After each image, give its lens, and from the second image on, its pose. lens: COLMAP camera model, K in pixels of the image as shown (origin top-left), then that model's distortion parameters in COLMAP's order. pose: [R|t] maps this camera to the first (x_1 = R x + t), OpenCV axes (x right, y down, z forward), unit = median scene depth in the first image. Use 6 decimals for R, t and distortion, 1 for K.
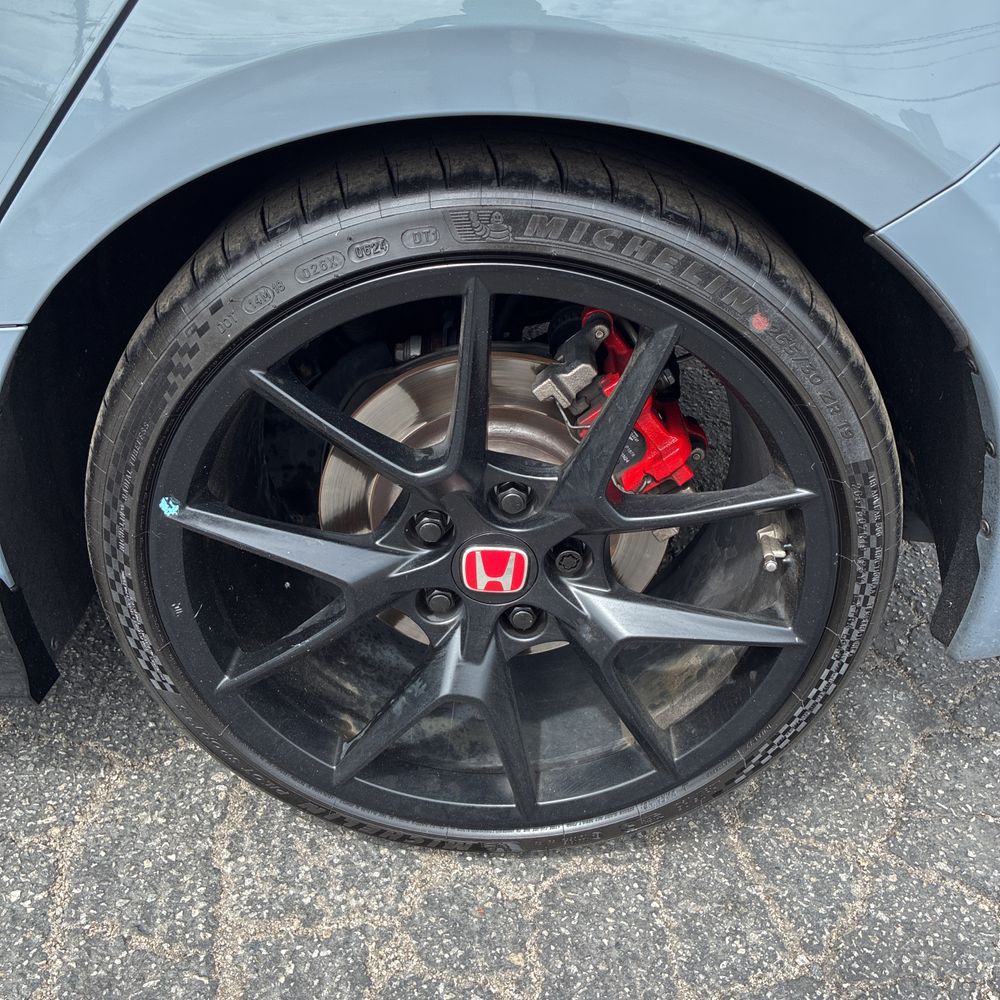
lens RADIAL K [[1005.0, 0, 500.0], [0, 1005.0, 500.0], [0, 0, 1]] dist [0.023049, -0.012227]
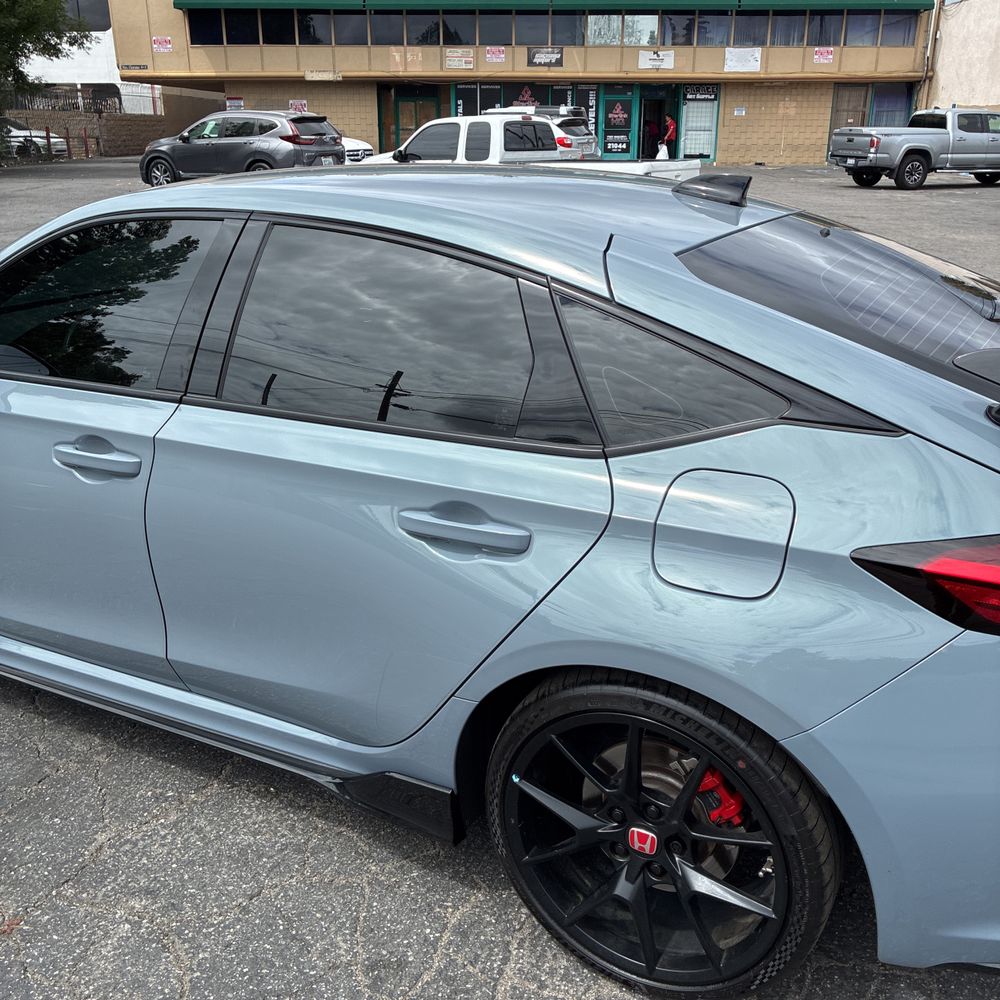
lens RADIAL K [[1000.7, 0, 501.1], [0, 1000.7, 488.6], [0, 0, 1]] dist [0.017576, 0.004847]
pose [[0.877269, 0.110222, -0.467173, 0.611475], [-0.219480, 0.957685, -0.186195, -0.177690], [0.426881, 0.265879, 0.864338, -1.148736]]
